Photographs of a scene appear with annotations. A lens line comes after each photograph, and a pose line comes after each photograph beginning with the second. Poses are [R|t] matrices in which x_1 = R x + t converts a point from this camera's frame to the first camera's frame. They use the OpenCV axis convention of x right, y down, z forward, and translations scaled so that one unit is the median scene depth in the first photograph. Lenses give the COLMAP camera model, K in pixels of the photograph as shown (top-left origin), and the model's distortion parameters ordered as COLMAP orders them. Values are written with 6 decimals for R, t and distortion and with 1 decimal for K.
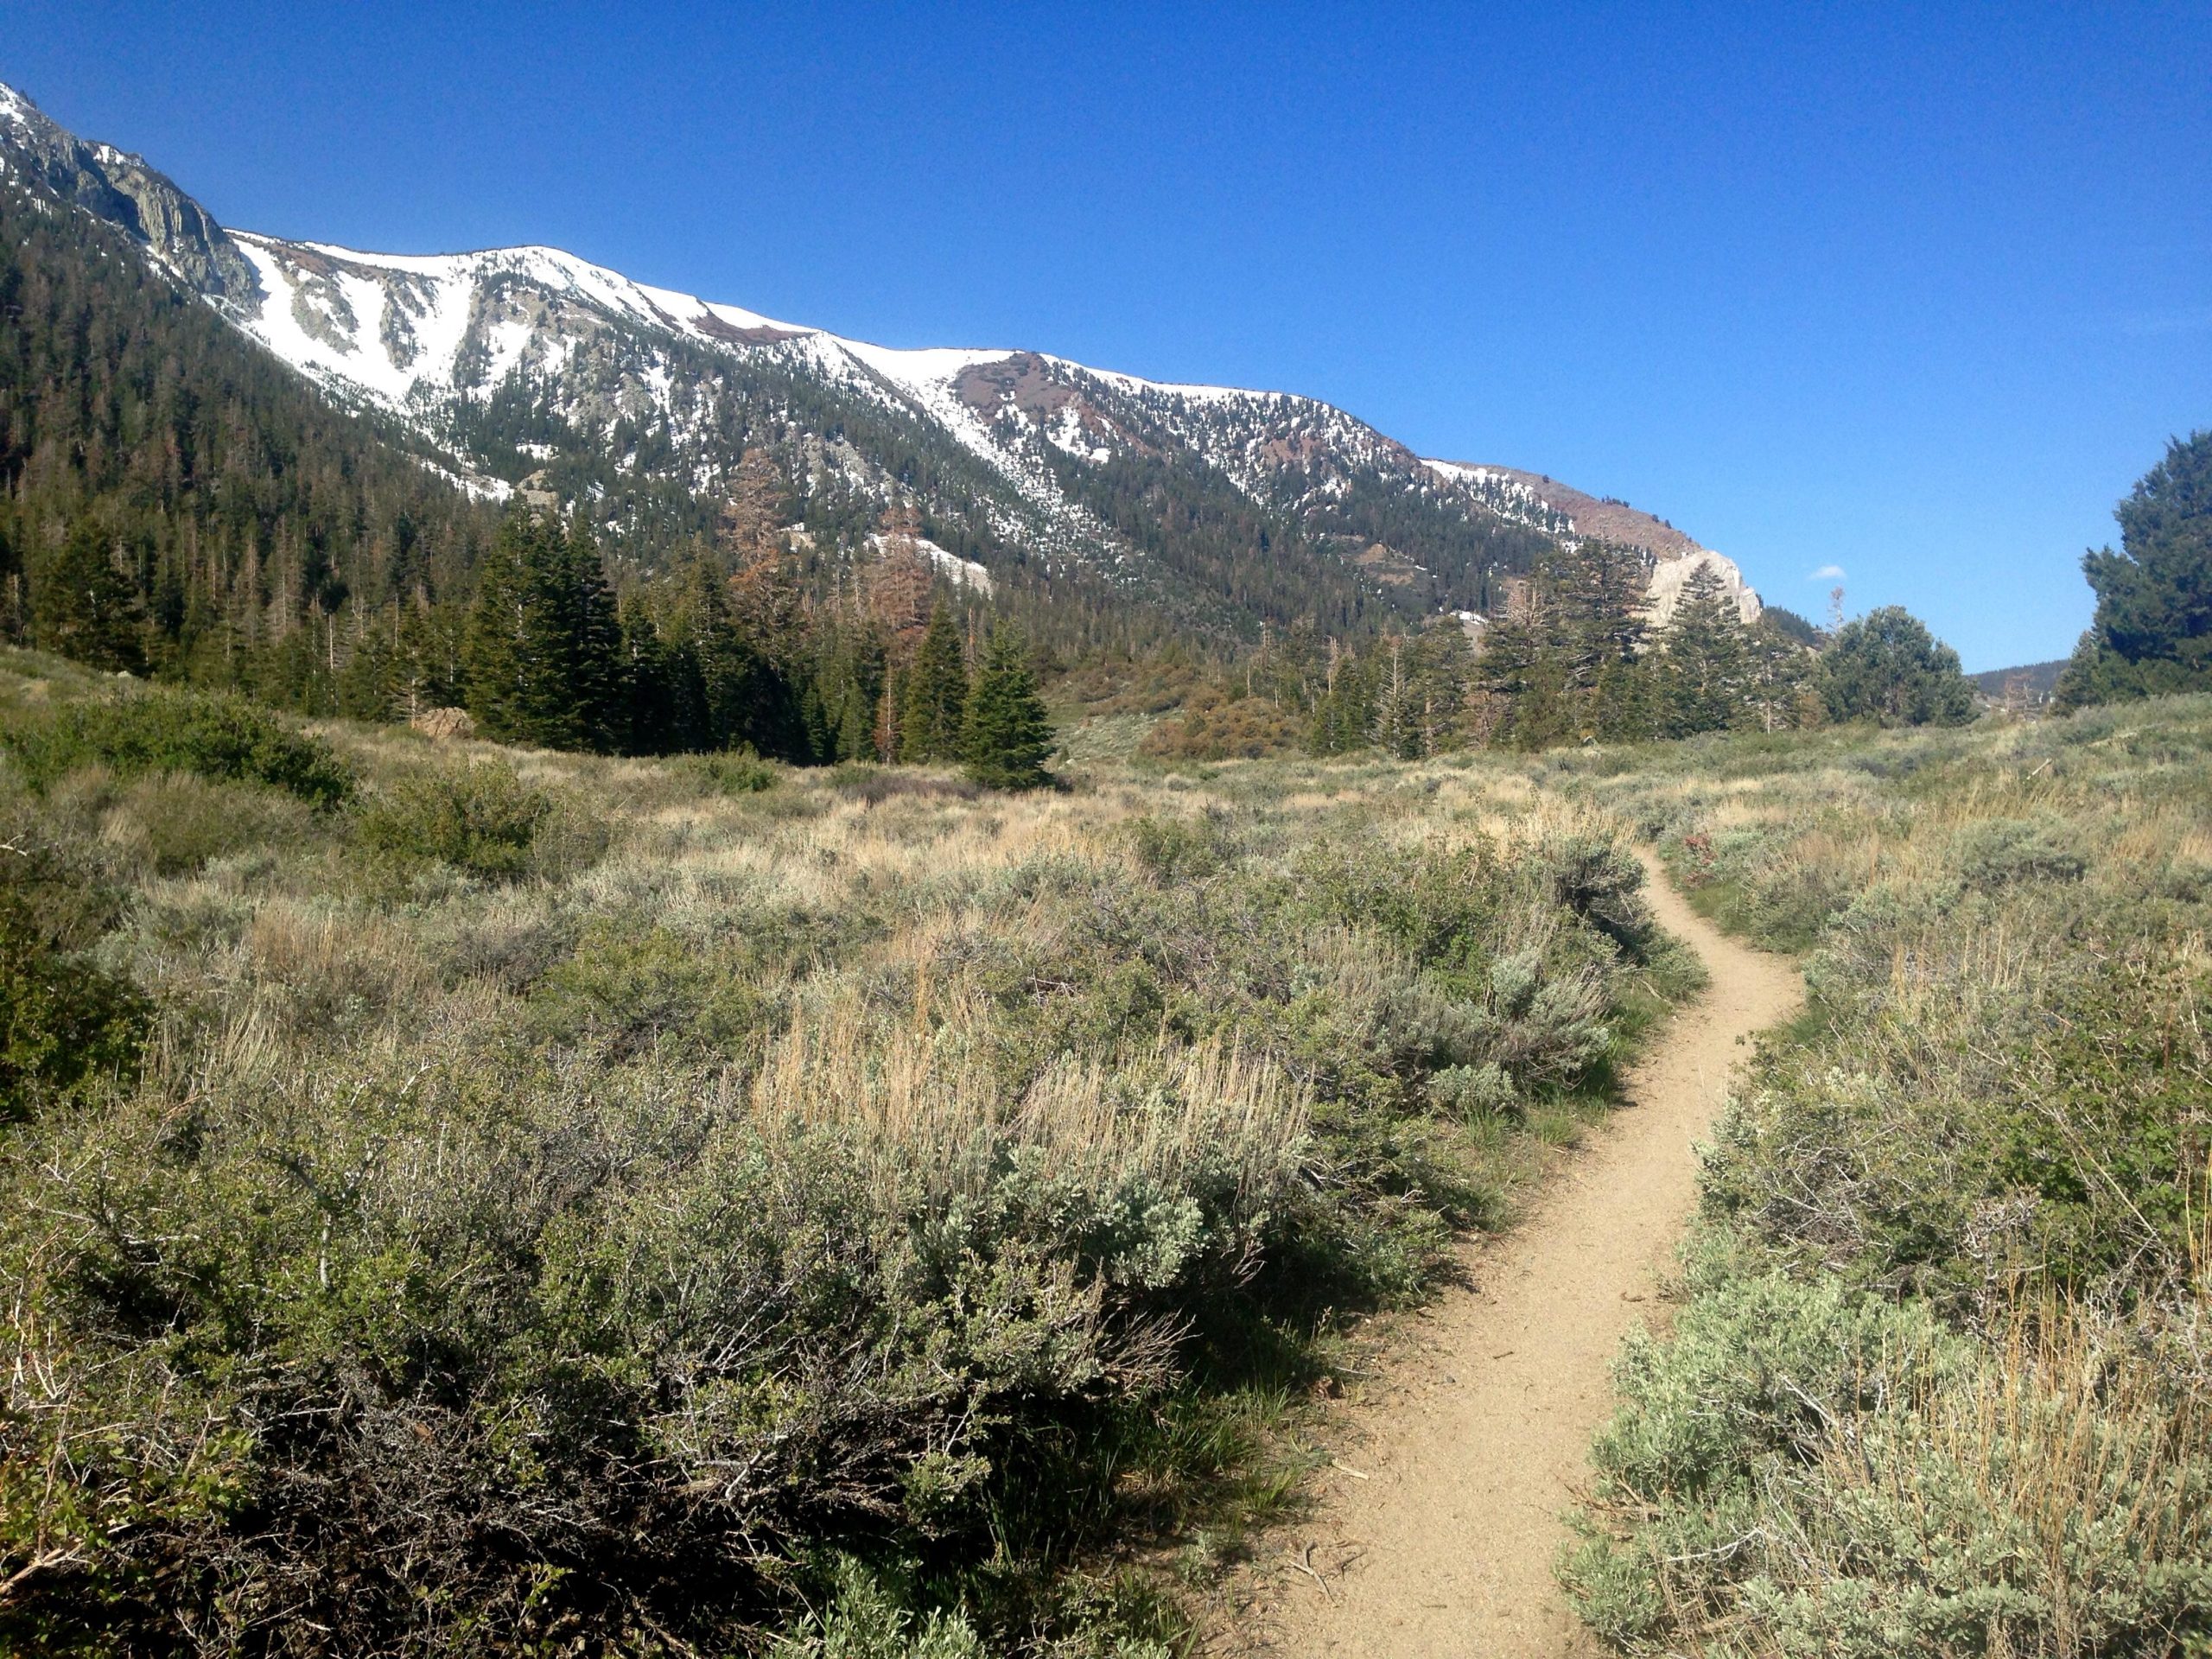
lens RADIAL K [[1995.6, 0, 1118.3], [0, 1995.6, 824.3], [0, 0, 1]] dist [0.105792, -0.160190]
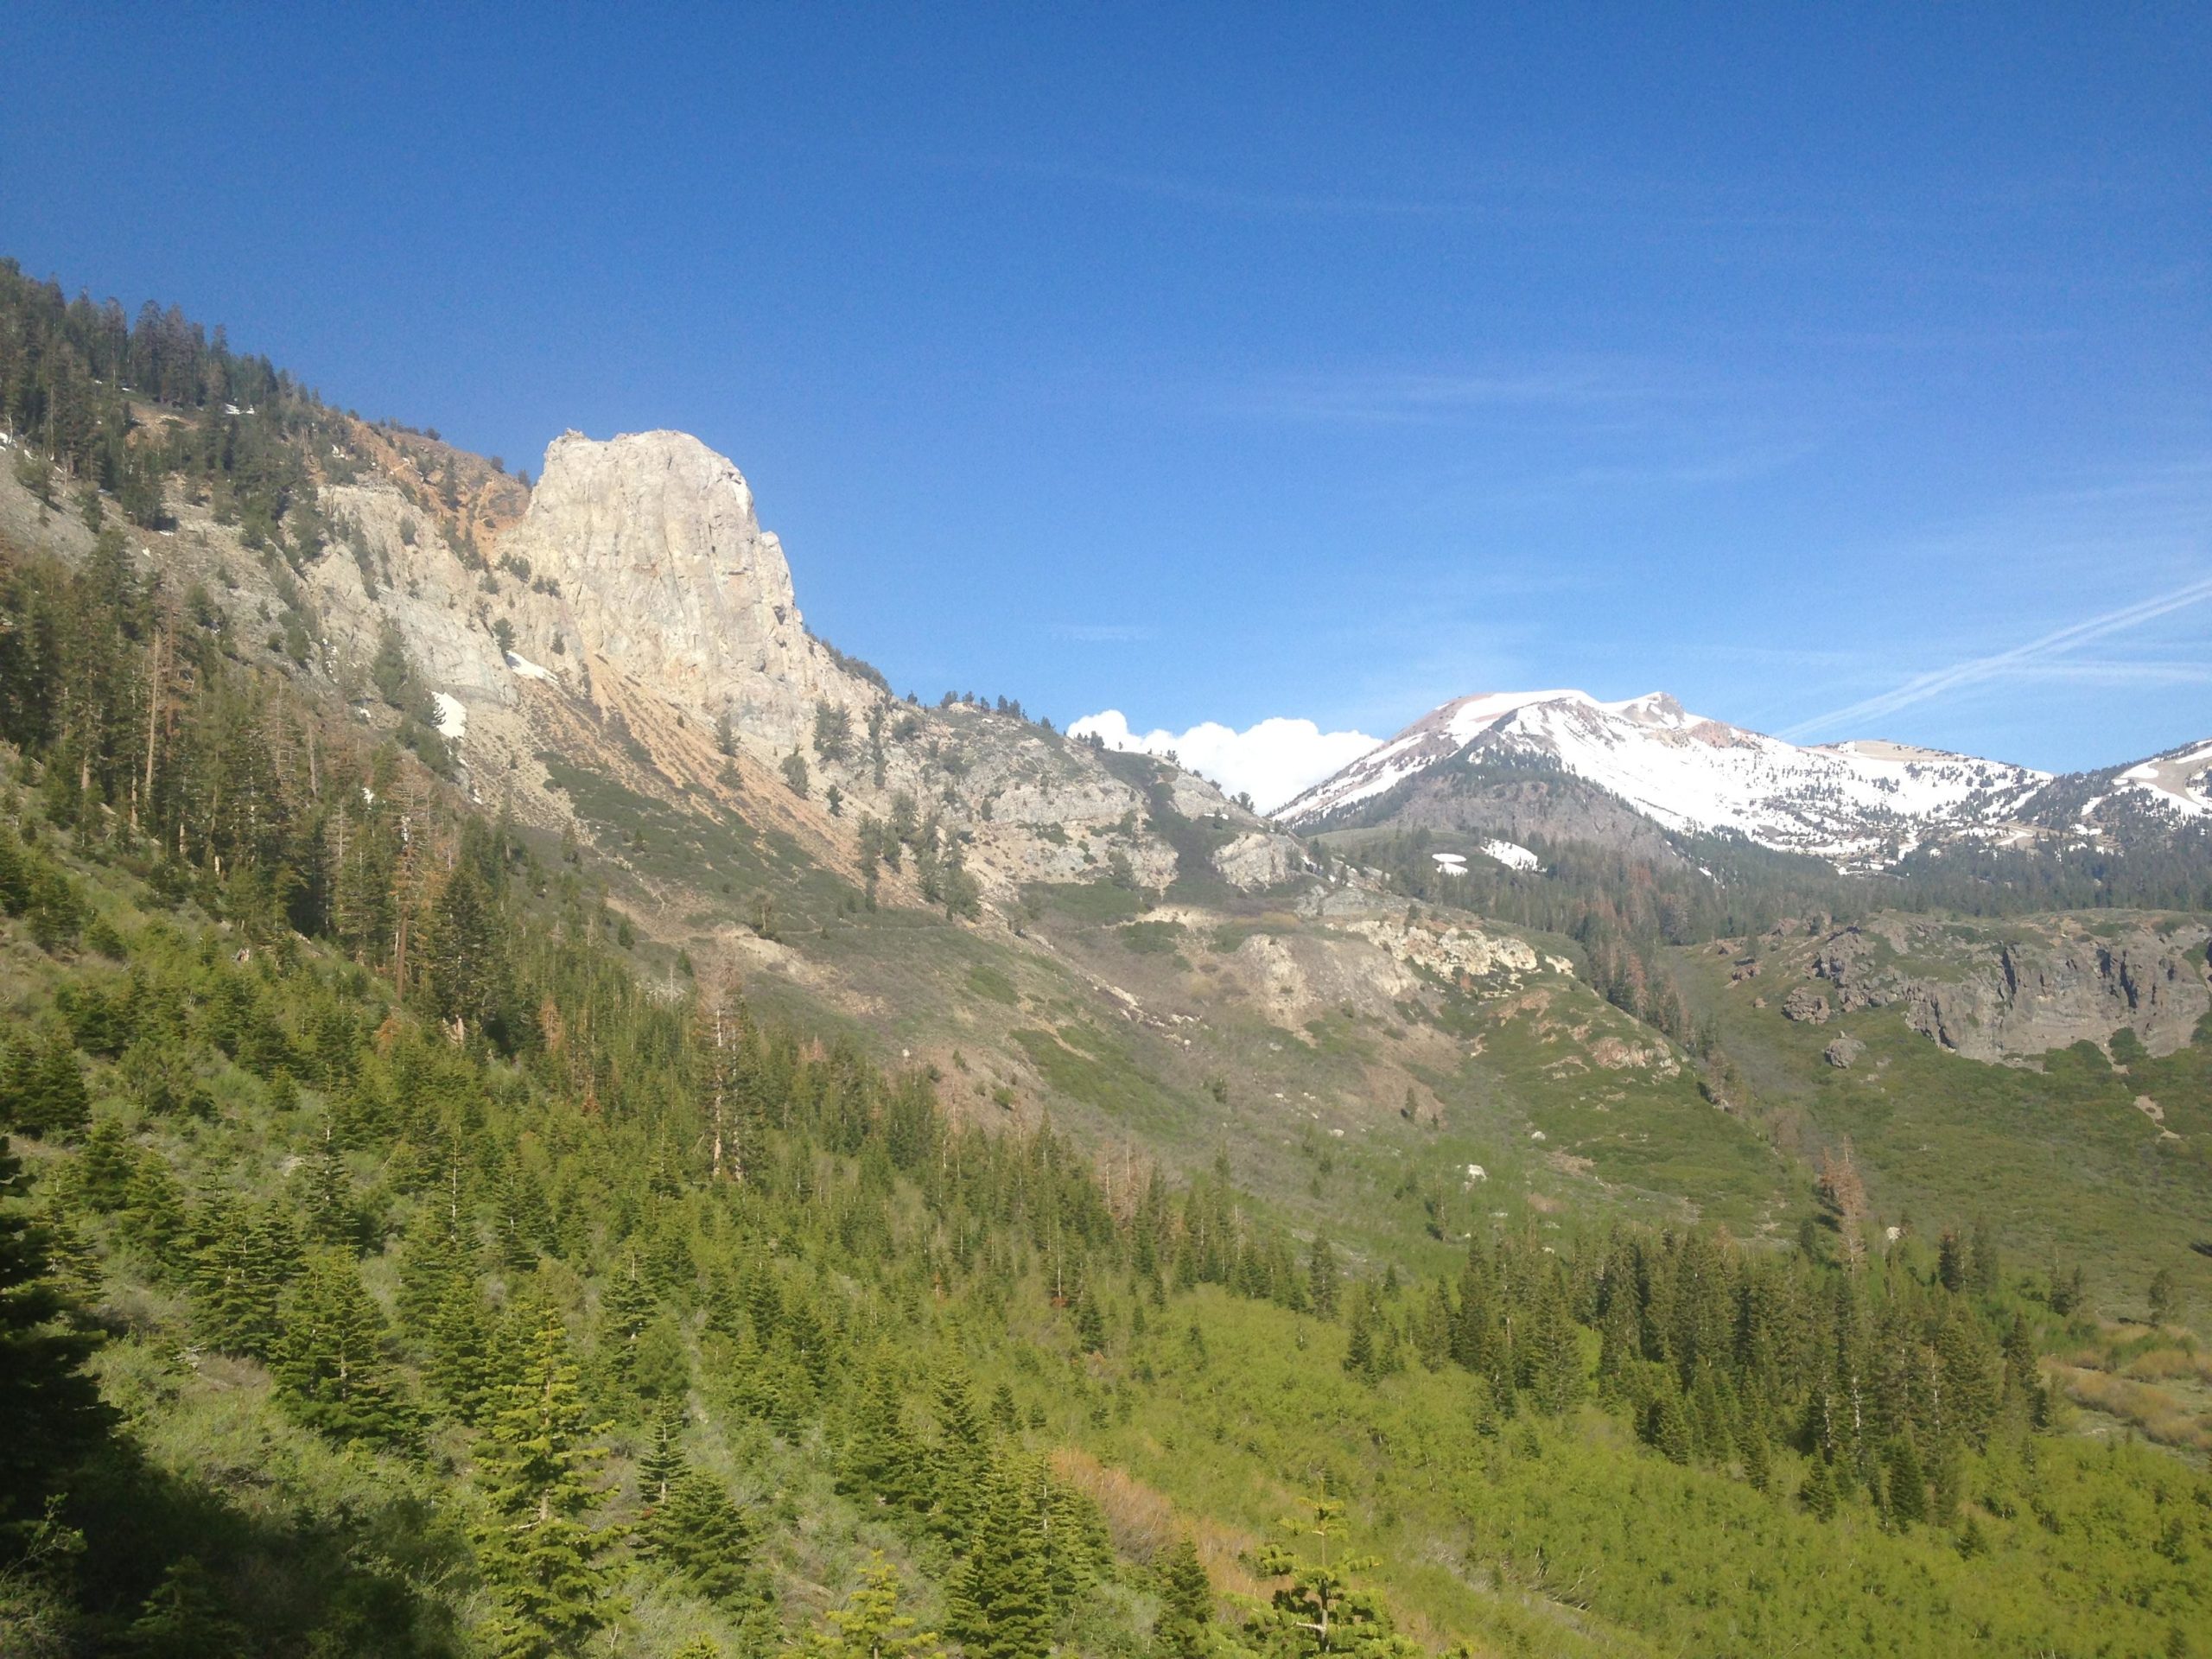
lens RADIAL K [[2003.9, 0, 1116.2], [0, 2003.9, 830.3], [0, 0, 1]] dist [0.063295, 0.000000]
pose [[0.818467, 0.045798, 0.572725, 2.101888], [0.030791, 0.991889, -0.123320, -0.038033], [-0.573727, 0.118568, 0.810419, 9.717609]]
